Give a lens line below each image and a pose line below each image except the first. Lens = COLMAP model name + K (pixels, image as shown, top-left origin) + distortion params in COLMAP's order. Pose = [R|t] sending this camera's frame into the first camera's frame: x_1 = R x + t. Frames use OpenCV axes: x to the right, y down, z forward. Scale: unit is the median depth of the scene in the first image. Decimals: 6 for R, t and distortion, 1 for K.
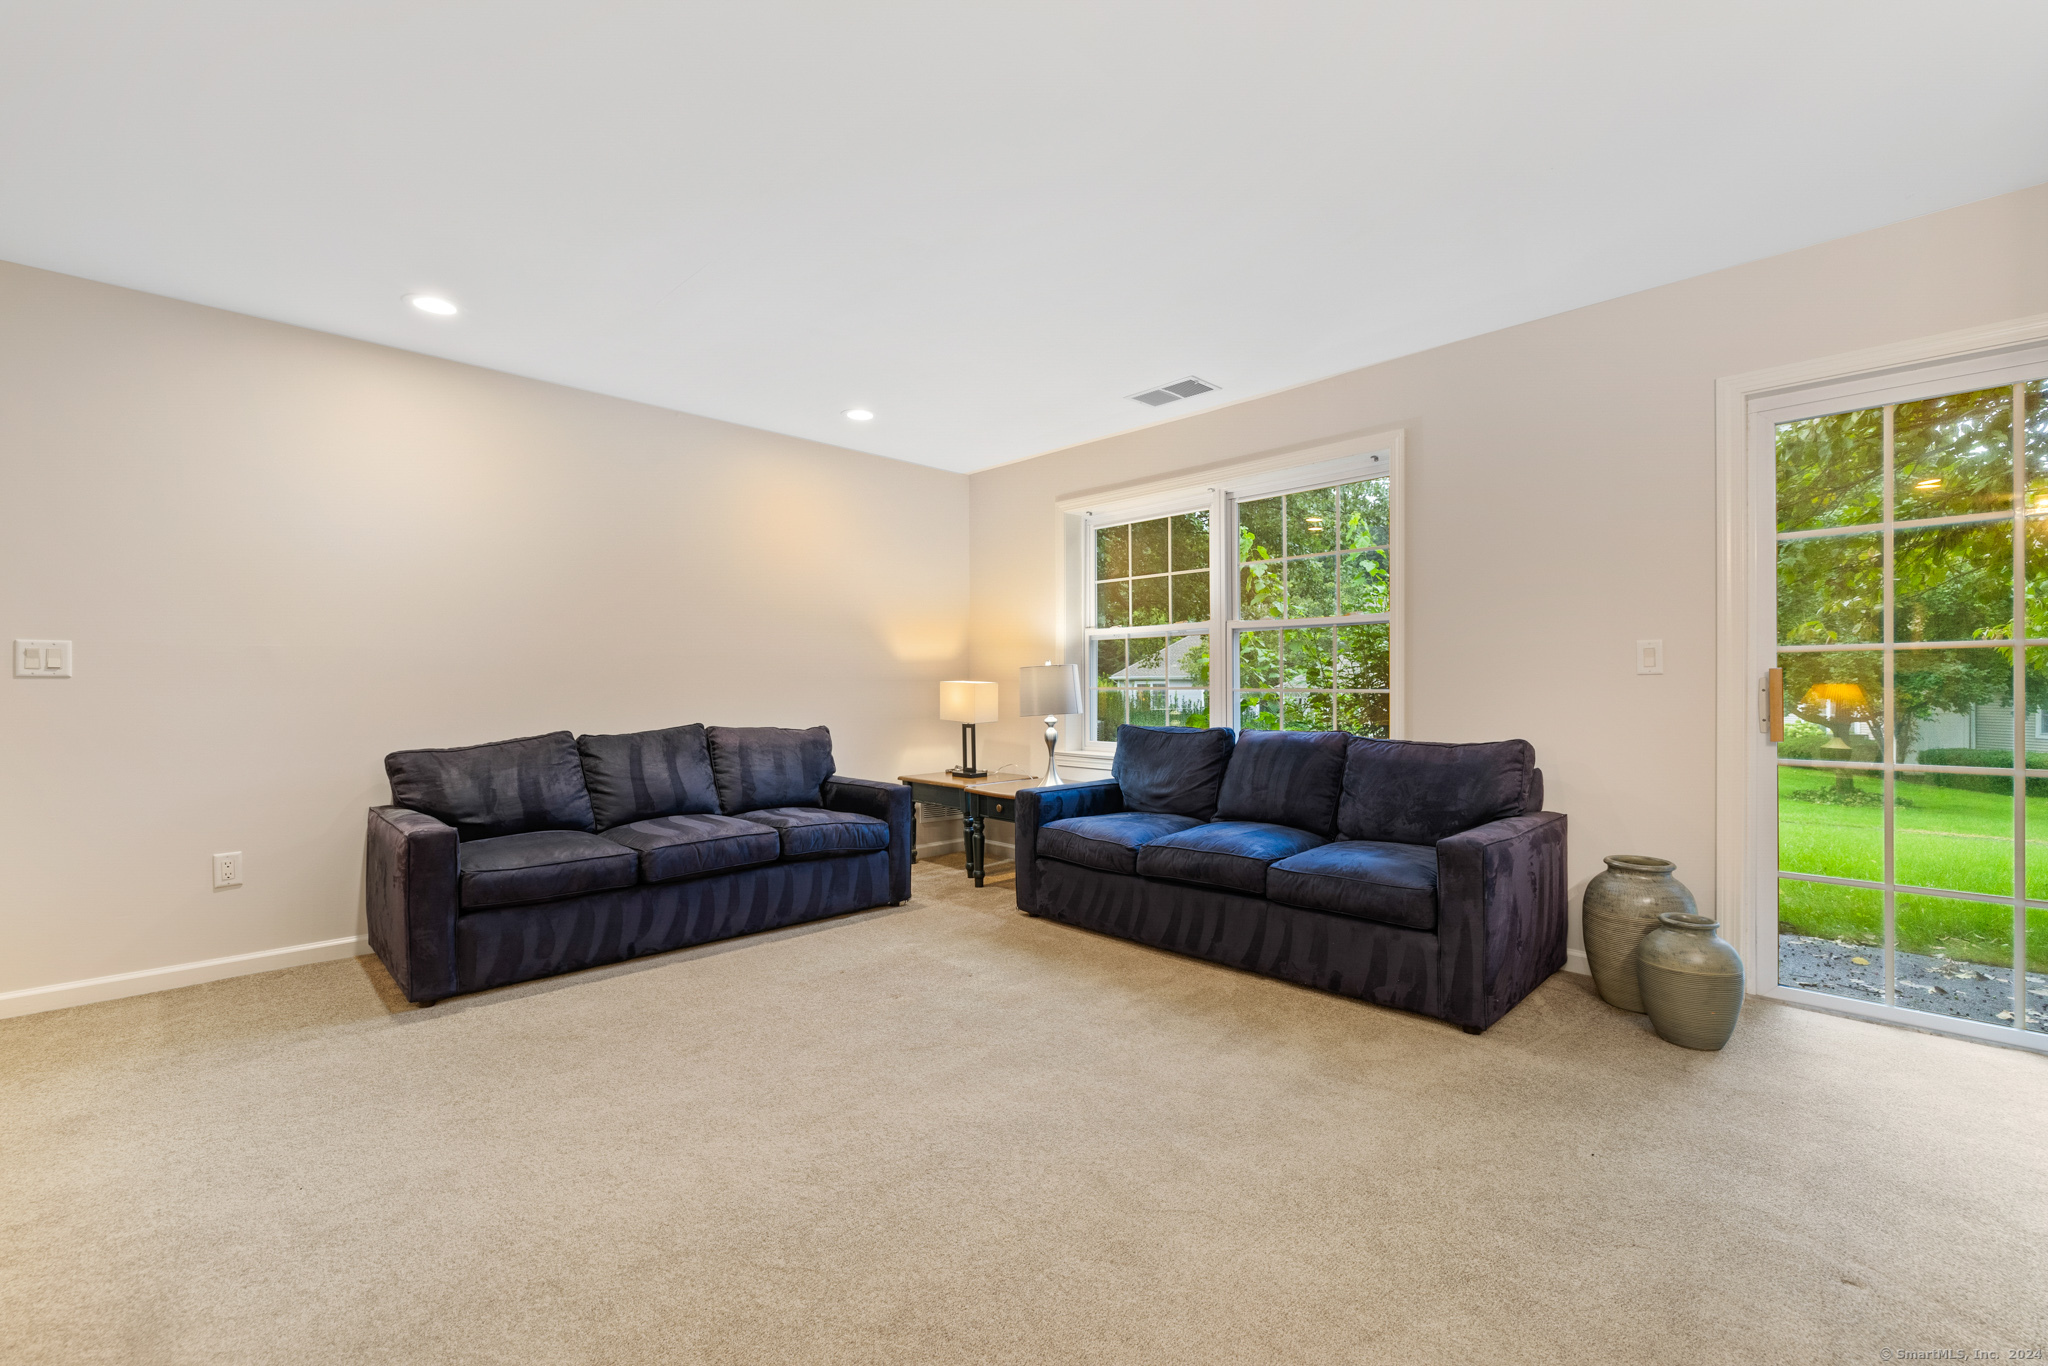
lens RADIAL K [[856.2, 0, 1019.4], [0, 856.2, 683.2], [0, 0, 1]] dist [0.000385, -0.000299]
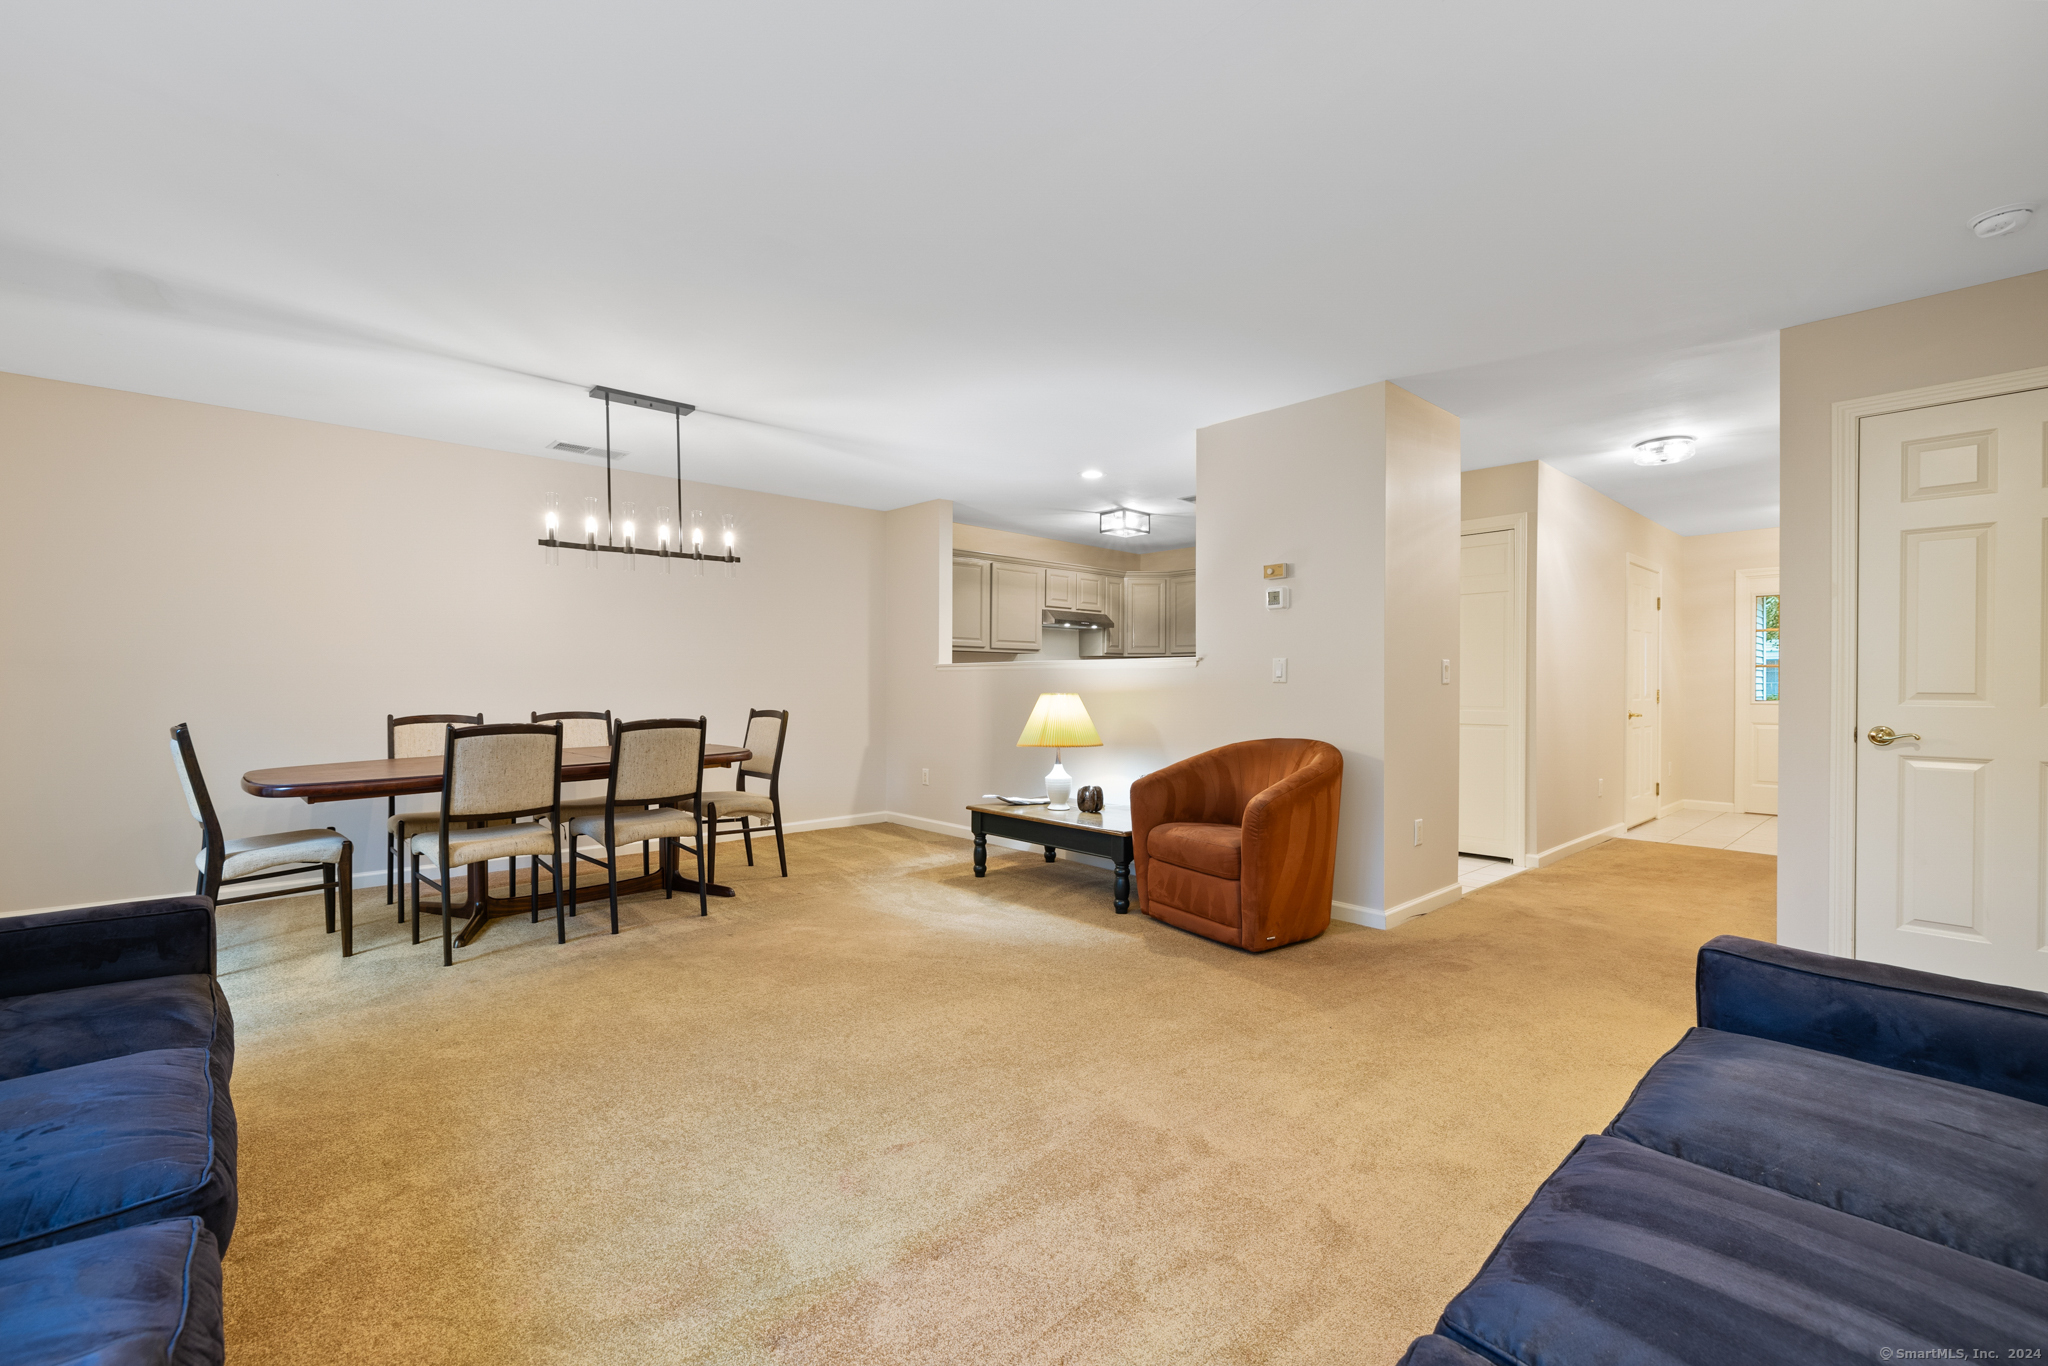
lens RADIAL K [[856.2, 0, 1028.1], [0, 856.2, 693.2], [0, 0, 1]] dist [0.000385, -0.000299]
pose [[-0.999332, 0.001556, 0.036505, -0.224668], [0.001795, 0.999977, 0.006516, -0.003053], [-0.036494, 0.006577, -0.999312, 1.554022]]
